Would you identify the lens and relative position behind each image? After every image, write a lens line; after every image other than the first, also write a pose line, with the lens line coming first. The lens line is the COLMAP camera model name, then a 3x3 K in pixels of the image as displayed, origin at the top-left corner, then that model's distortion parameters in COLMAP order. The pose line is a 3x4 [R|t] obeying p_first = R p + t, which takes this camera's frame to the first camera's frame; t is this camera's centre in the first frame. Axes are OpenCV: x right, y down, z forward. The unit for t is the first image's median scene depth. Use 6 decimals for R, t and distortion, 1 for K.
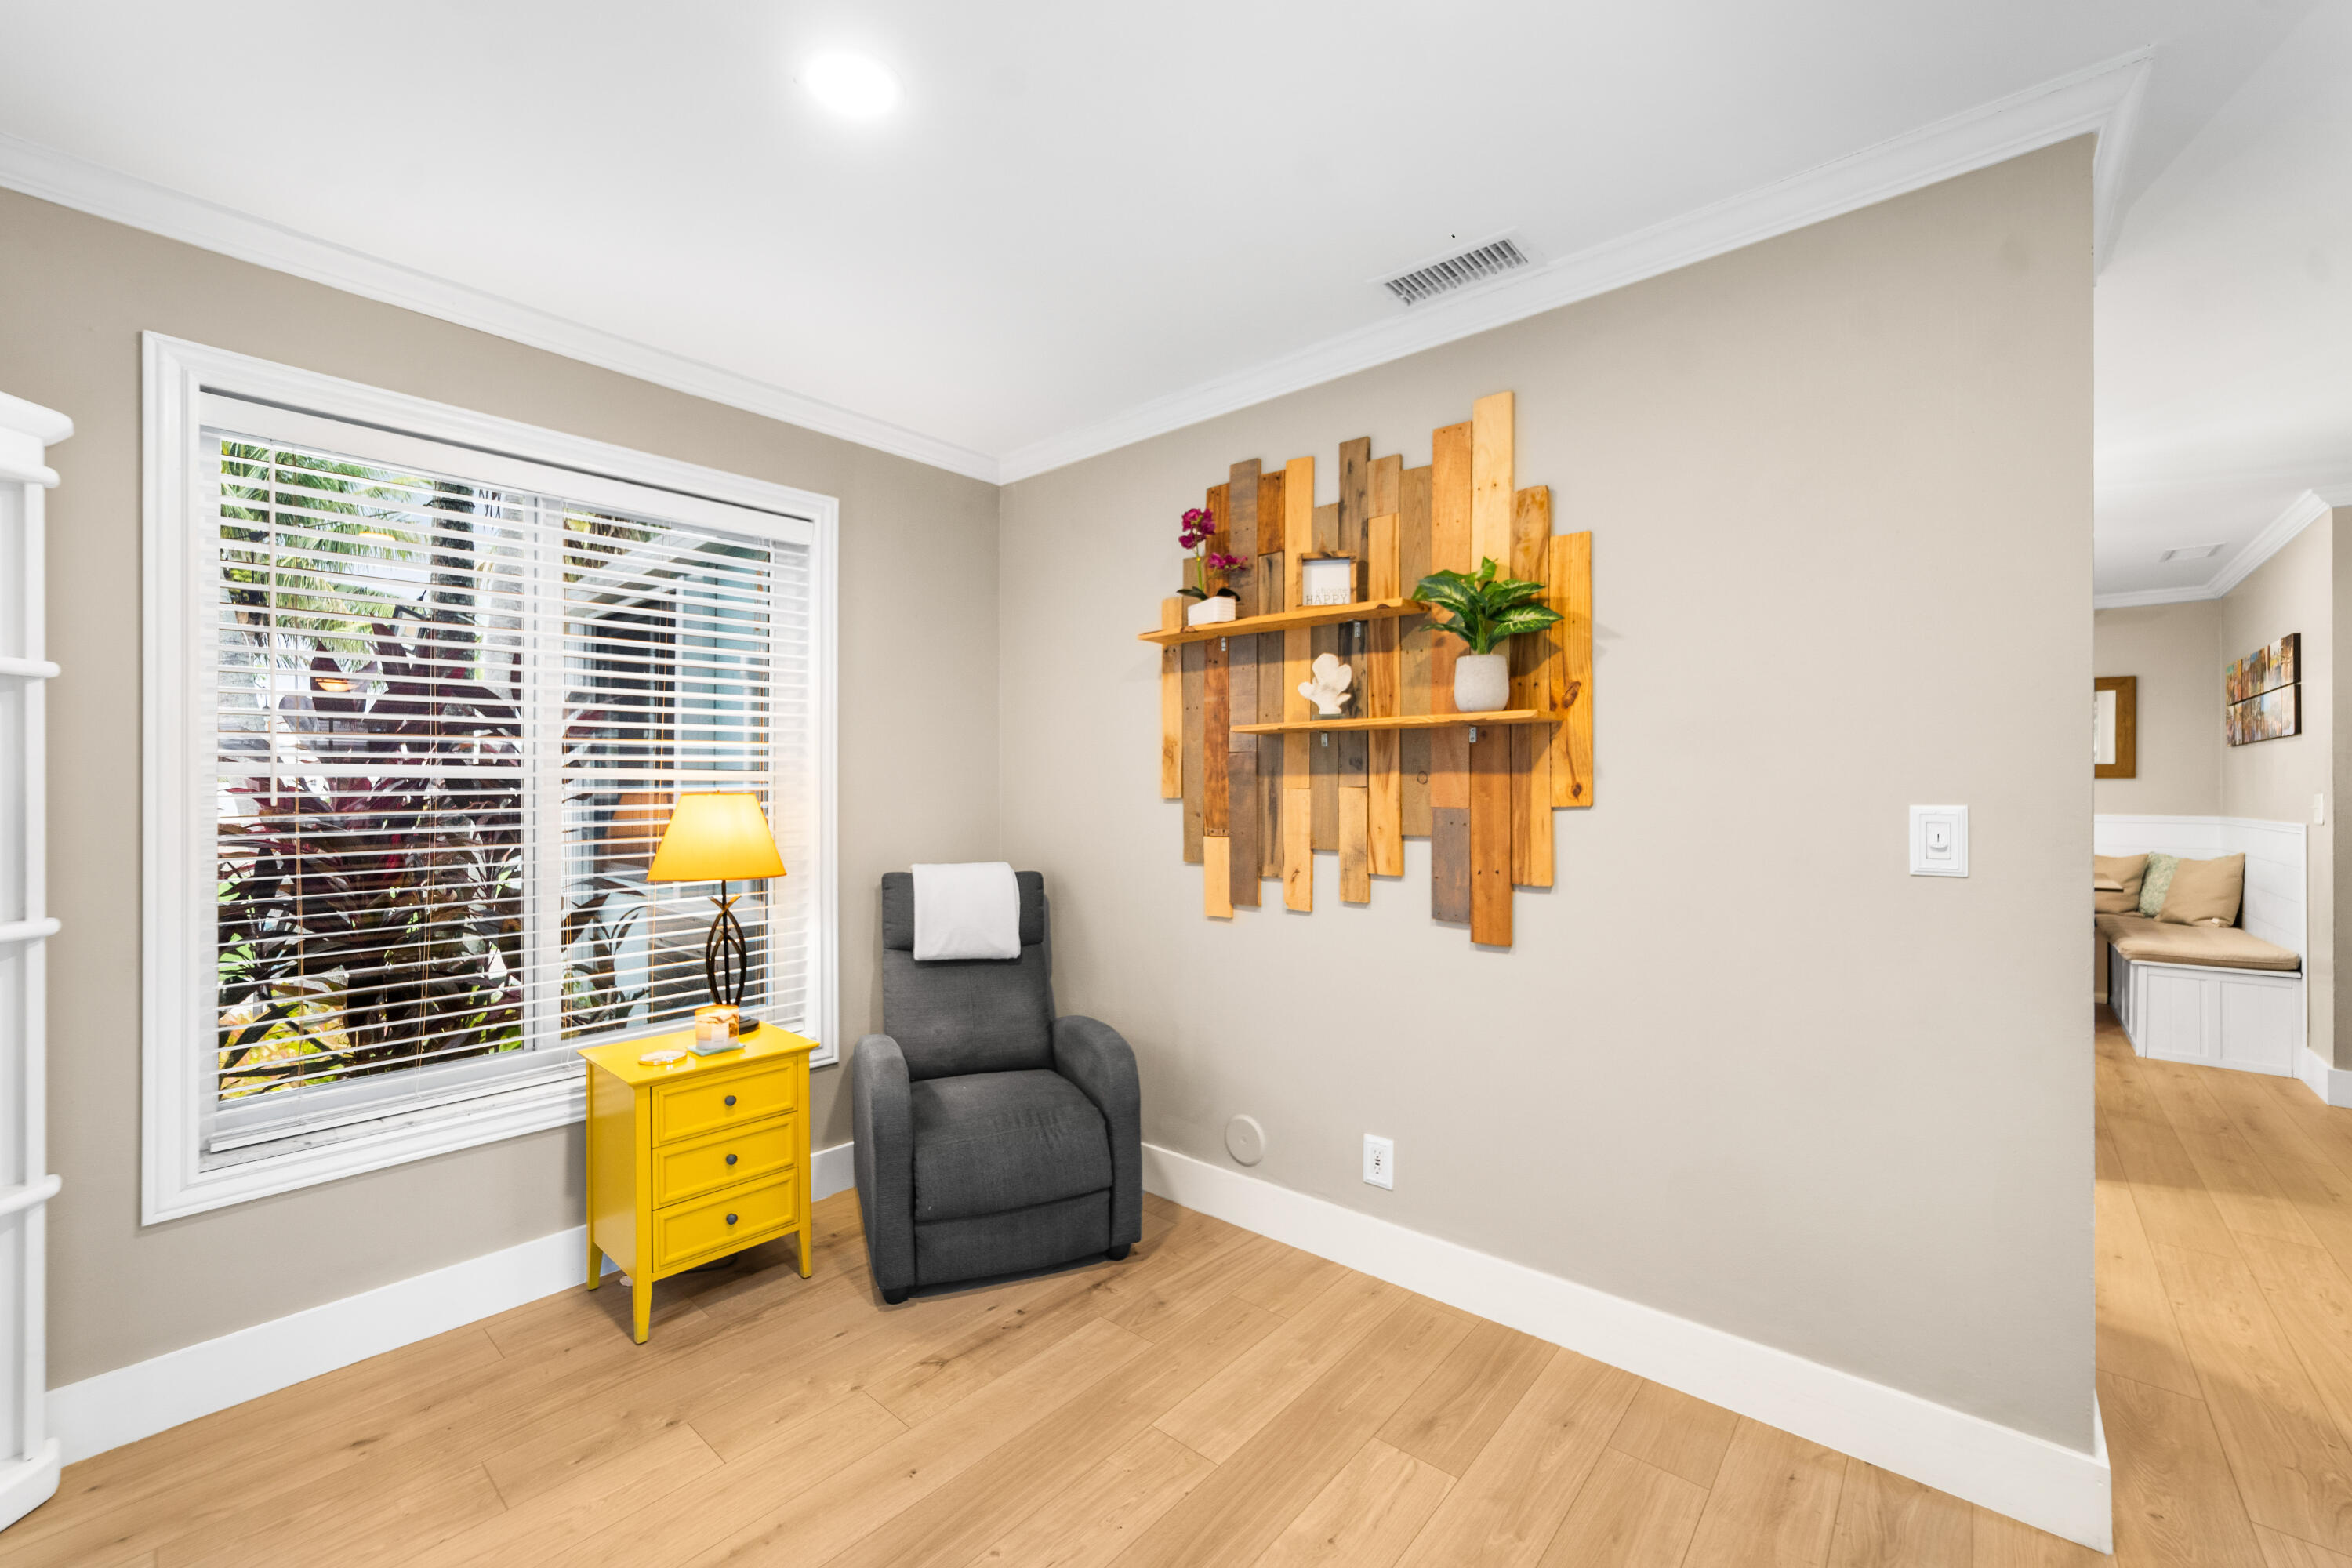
lens RADIAL K [[965.6, 0, 1170.4], [0, 965.6, 776.4], [0, 0, 1]] dist [-0.005402, 0.001172]
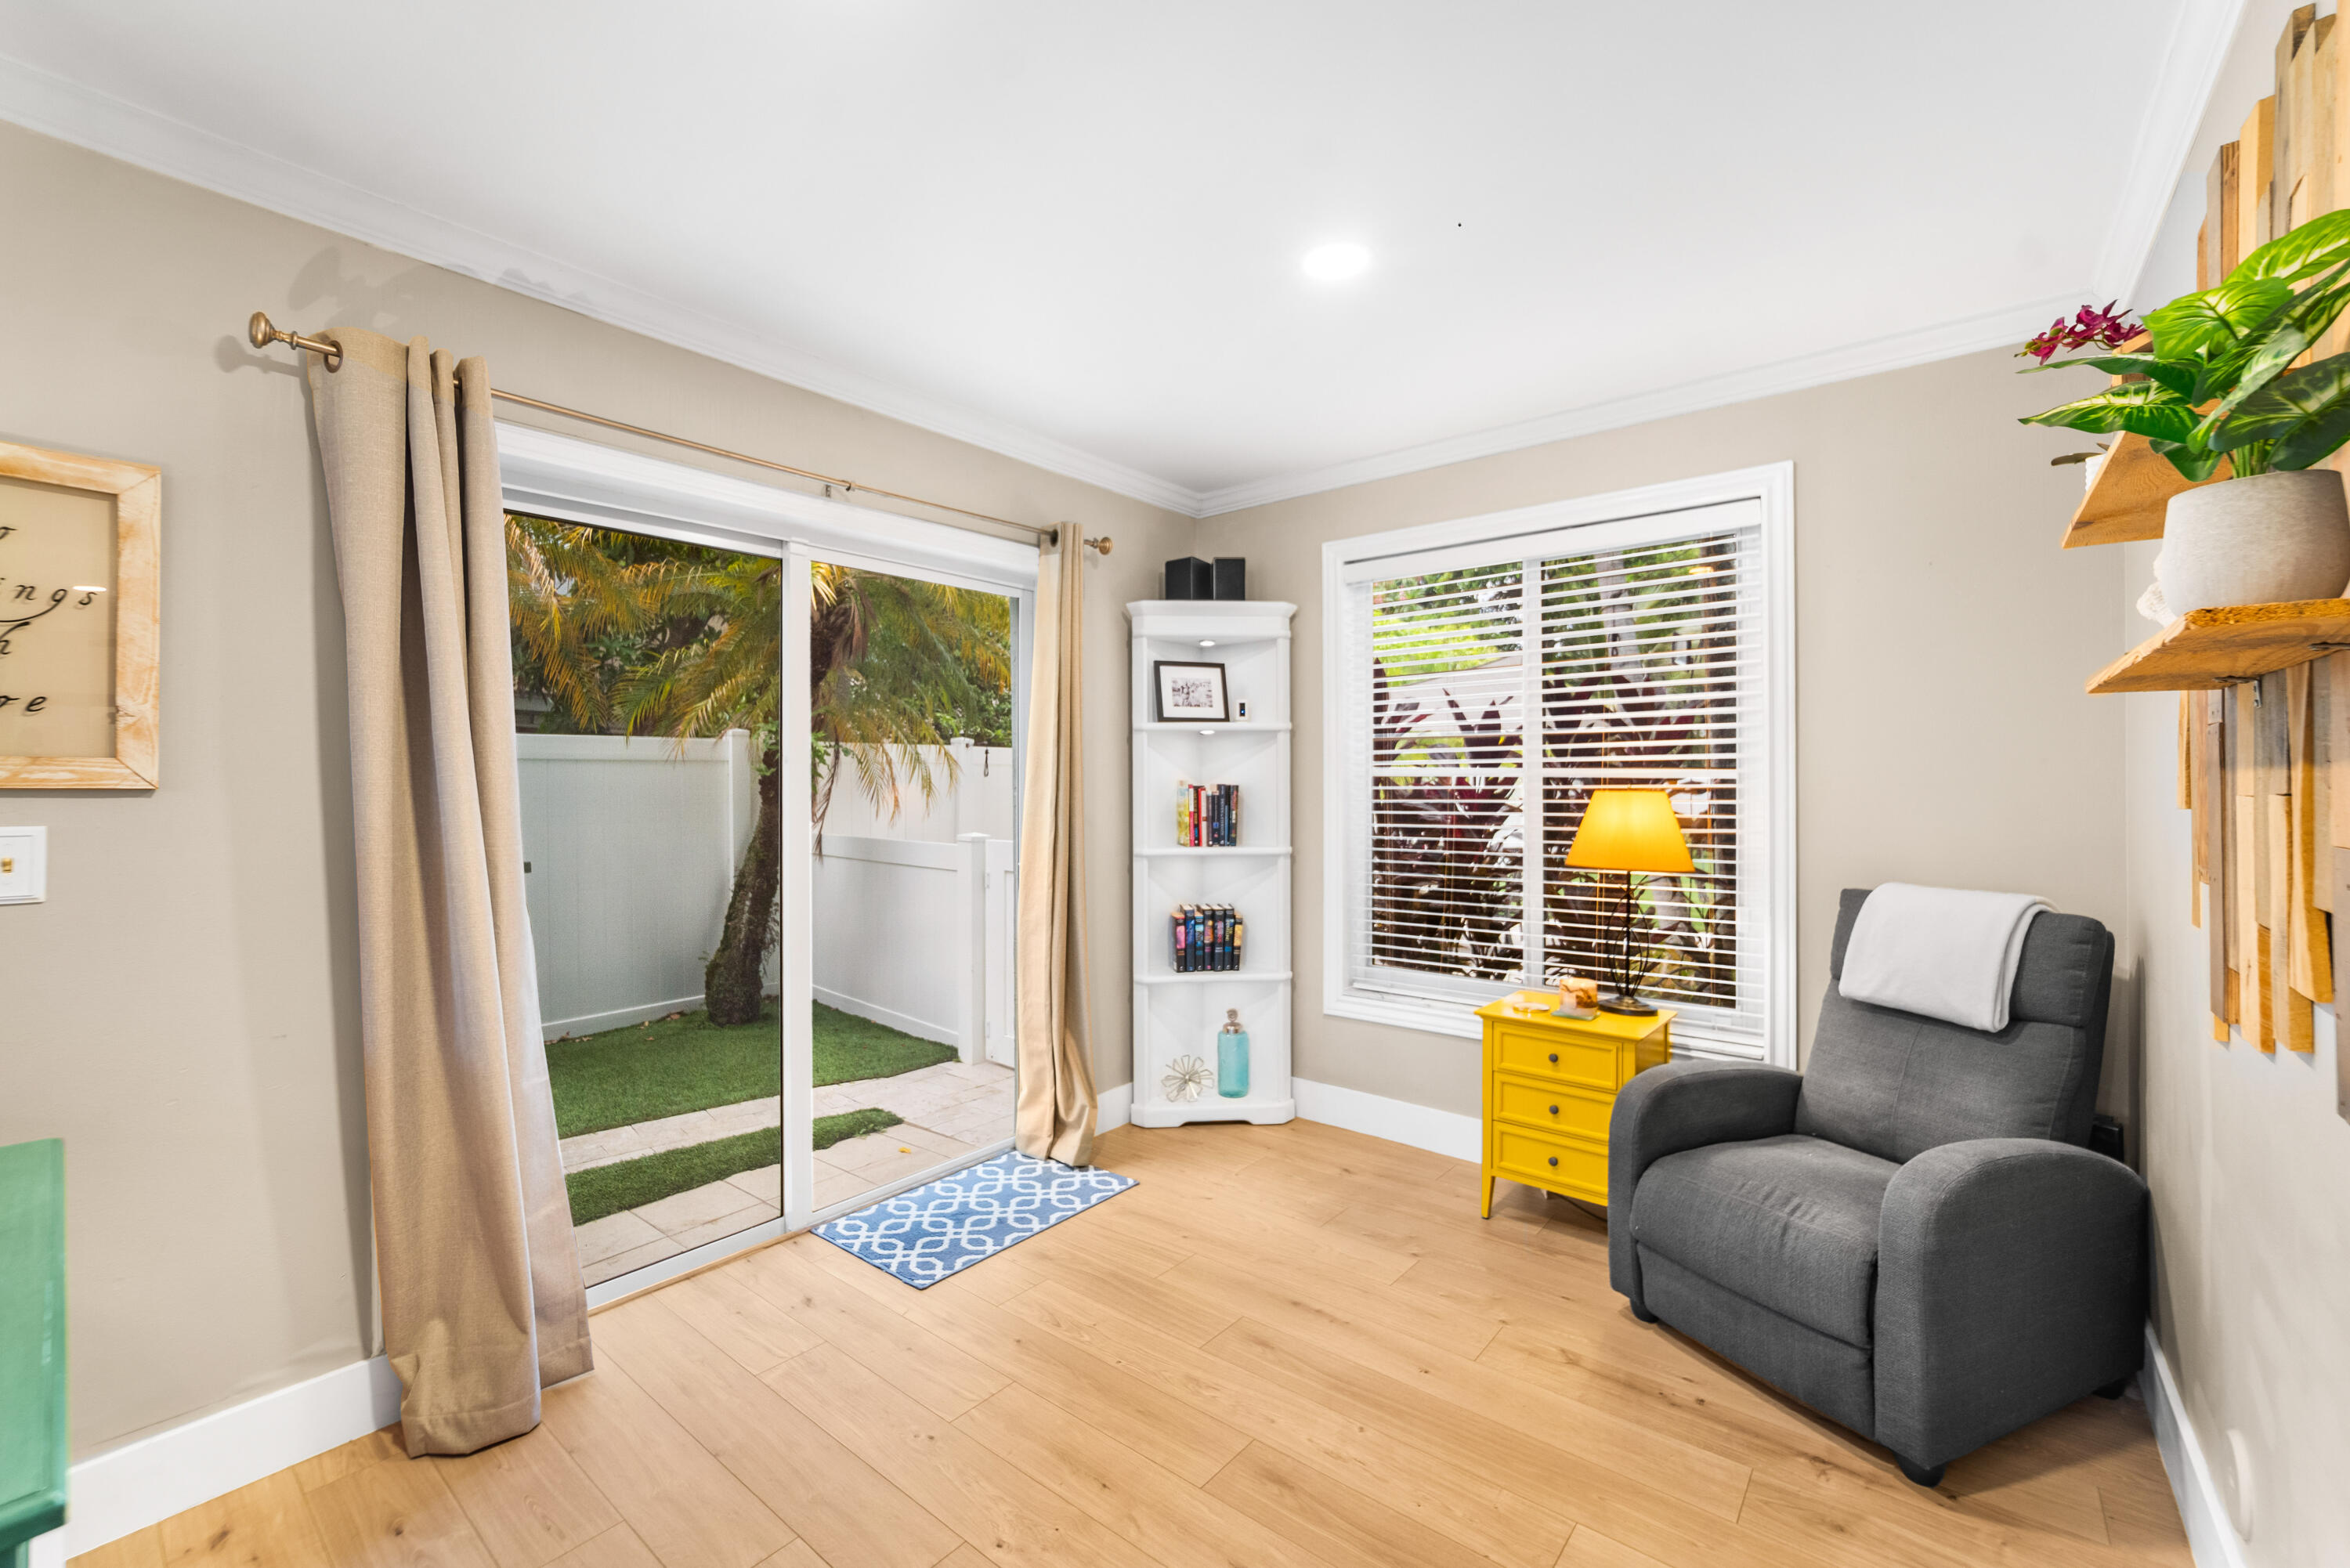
lens RADIAL K [[964.7, 0, 1141.8], [0, 964.7, 778.7], [0, 0, 1]] dist [-0.005402, 0.001172]
pose [[0.019667, 0.000364, -0.999807, 0.710932], [0.011828, 0.999930, 0.000597, -0.003121], [0.999737, -0.011838, 0.019661, 0.510550]]
